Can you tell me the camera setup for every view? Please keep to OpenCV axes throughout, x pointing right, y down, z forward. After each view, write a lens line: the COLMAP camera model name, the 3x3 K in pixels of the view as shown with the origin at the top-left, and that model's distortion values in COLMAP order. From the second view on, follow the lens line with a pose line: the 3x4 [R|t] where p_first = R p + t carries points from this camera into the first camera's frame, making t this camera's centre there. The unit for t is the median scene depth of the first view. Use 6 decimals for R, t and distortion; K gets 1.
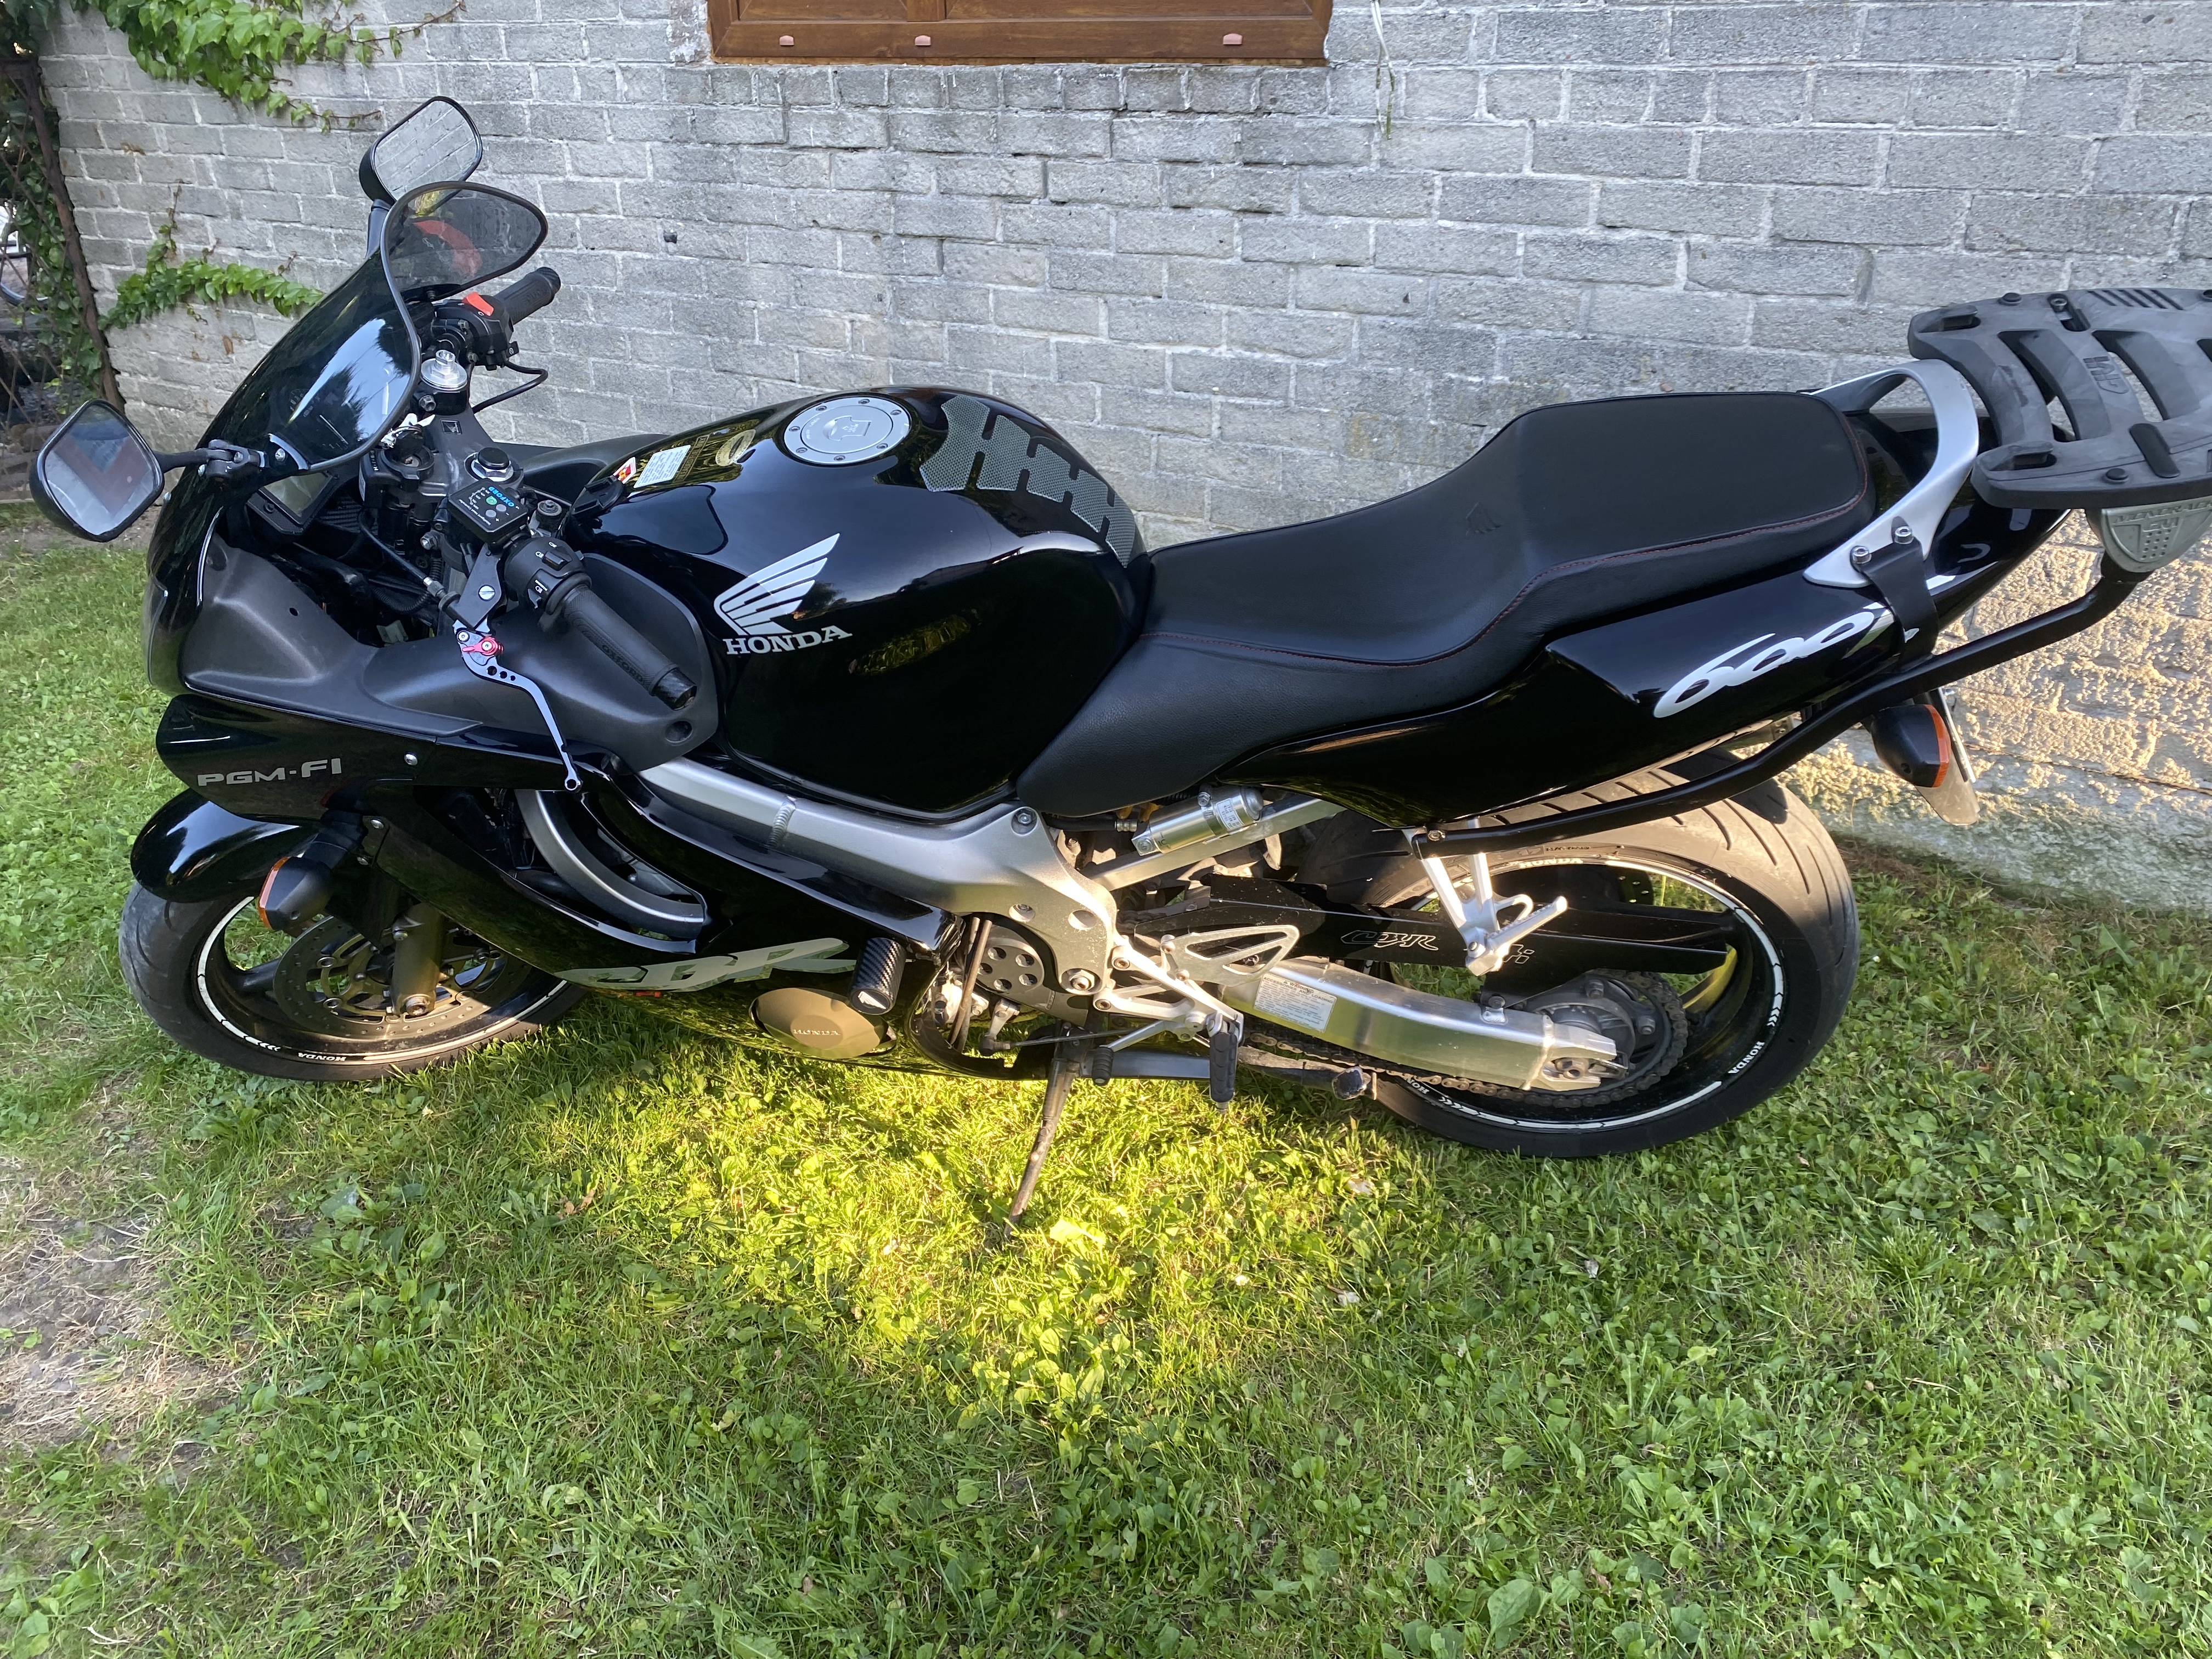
lens RADIAL K [[1684.3, 0, 1122.3], [0, 1684.3, 810.7], [0, 0, 1]] dist [0.019618, -0.016018]
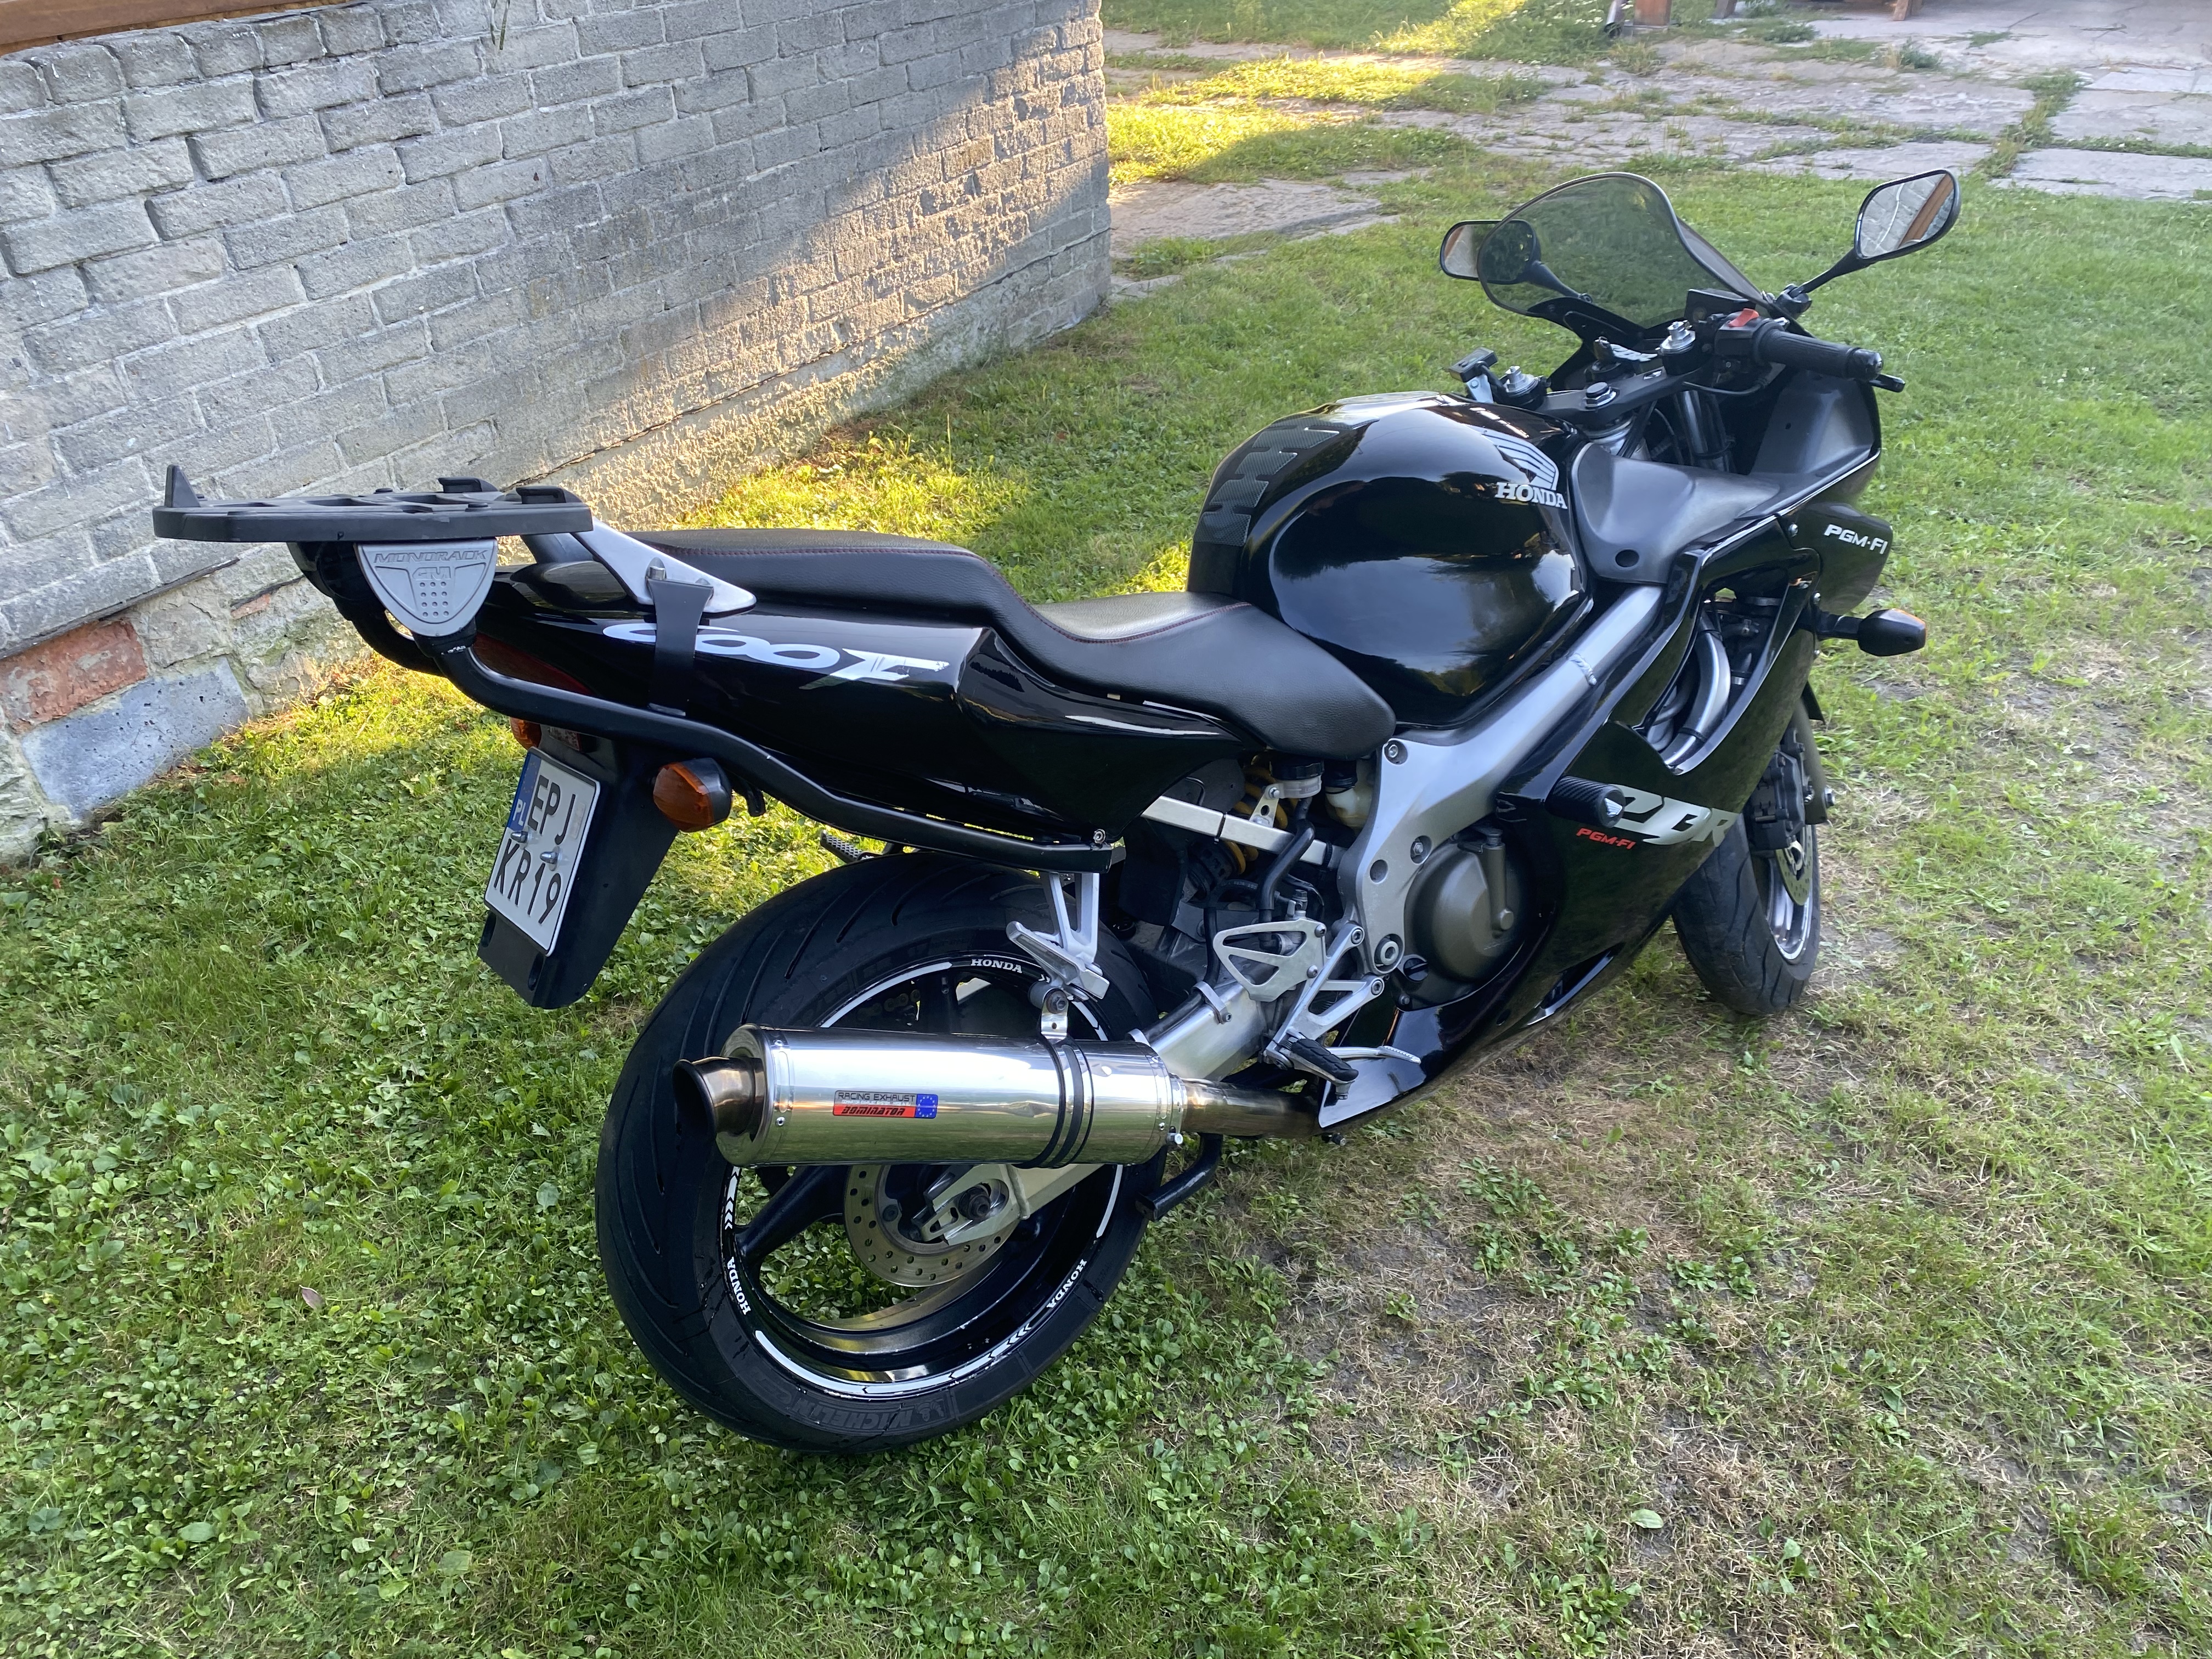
lens RADIAL K [[1684.3, 0, 1120.5], [0, 1684.3, 832.6], [0, 0, 1]] dist [0.019618, -0.016018]
pose [[-0.058838, -0.519126, 0.852670, -1.259080], [0.448979, 0.749123, 0.487066, -0.380521], [-0.891603, 0.411489, 0.189000, 0.619492]]
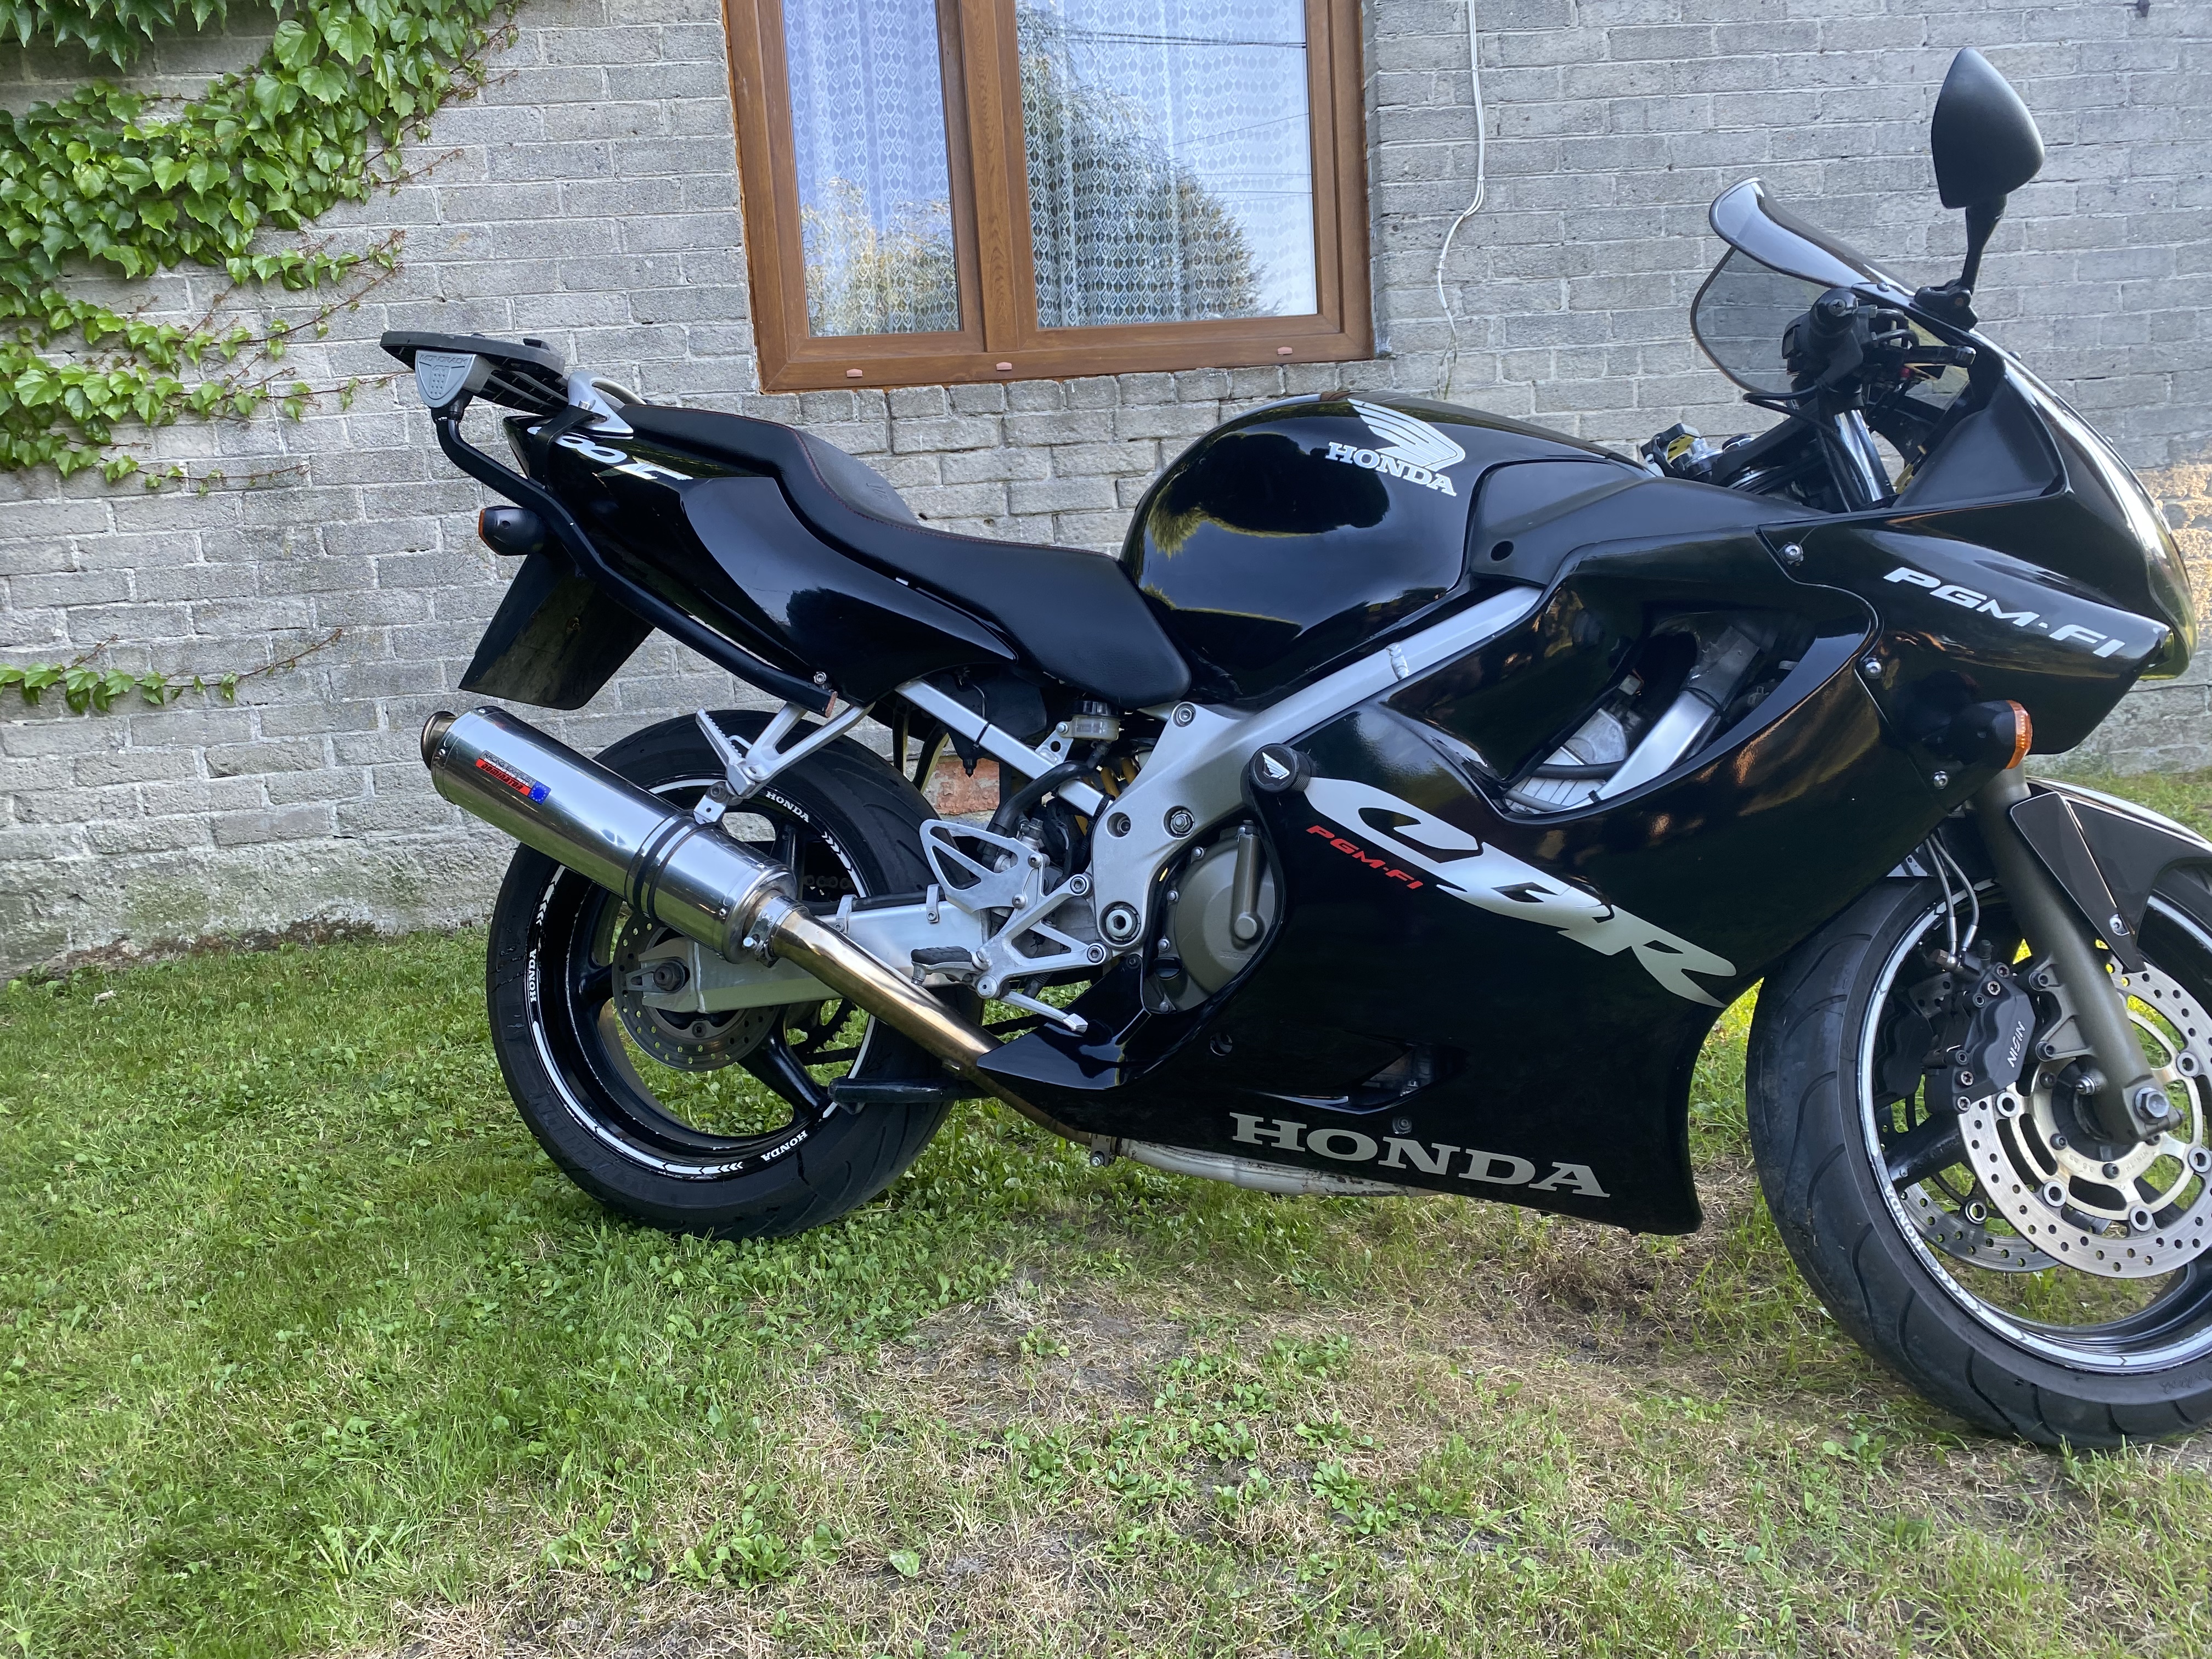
lens RADIAL K [[1684.3, 0, 1093.1], [0, 1684.3, 832.9], [0, 0, 1]] dist [0.019618, -0.016018]
pose [[0.766202, -0.145681, 0.625869, -1.098621], [0.323069, 0.929253, -0.179210, 0.126492], [-0.555483, 0.339510, 0.759060, 0.181561]]
